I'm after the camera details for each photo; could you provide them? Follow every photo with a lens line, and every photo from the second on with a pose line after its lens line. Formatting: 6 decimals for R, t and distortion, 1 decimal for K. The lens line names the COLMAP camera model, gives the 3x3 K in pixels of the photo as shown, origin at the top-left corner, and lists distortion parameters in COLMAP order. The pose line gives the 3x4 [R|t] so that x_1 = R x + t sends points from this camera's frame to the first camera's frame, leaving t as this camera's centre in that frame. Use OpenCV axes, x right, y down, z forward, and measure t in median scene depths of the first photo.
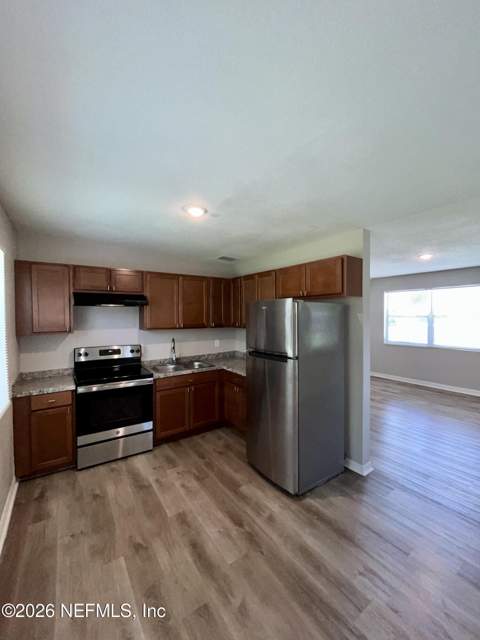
lens RADIAL K [[259.4, 0, 240.8], [0, 259.4, 320.3], [0, 0, 1]] dist [-0.001483, -0.000282]
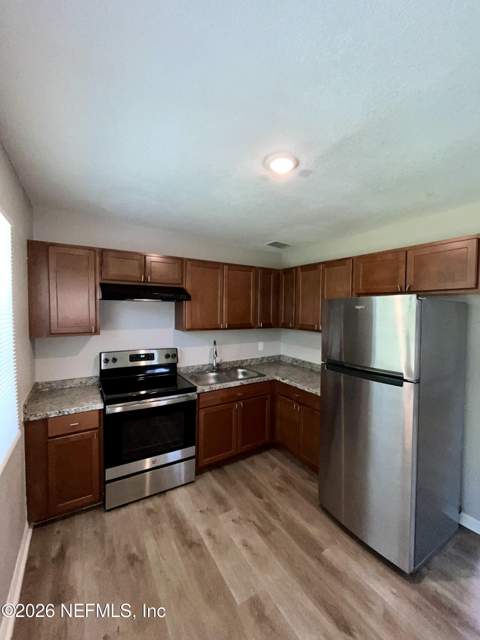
lens RADIAL K [[259.4, 0, 241.2], [0, 259.4, 320.4], [0, 0, 1]] dist [-0.001483, -0.000282]
pose [[0.998930, 0.018045, -0.042587, -0.200689], [-0.017143, 0.999623, 0.021468, -0.020173], [0.042959, -0.020715, 0.998862, 0.251365]]
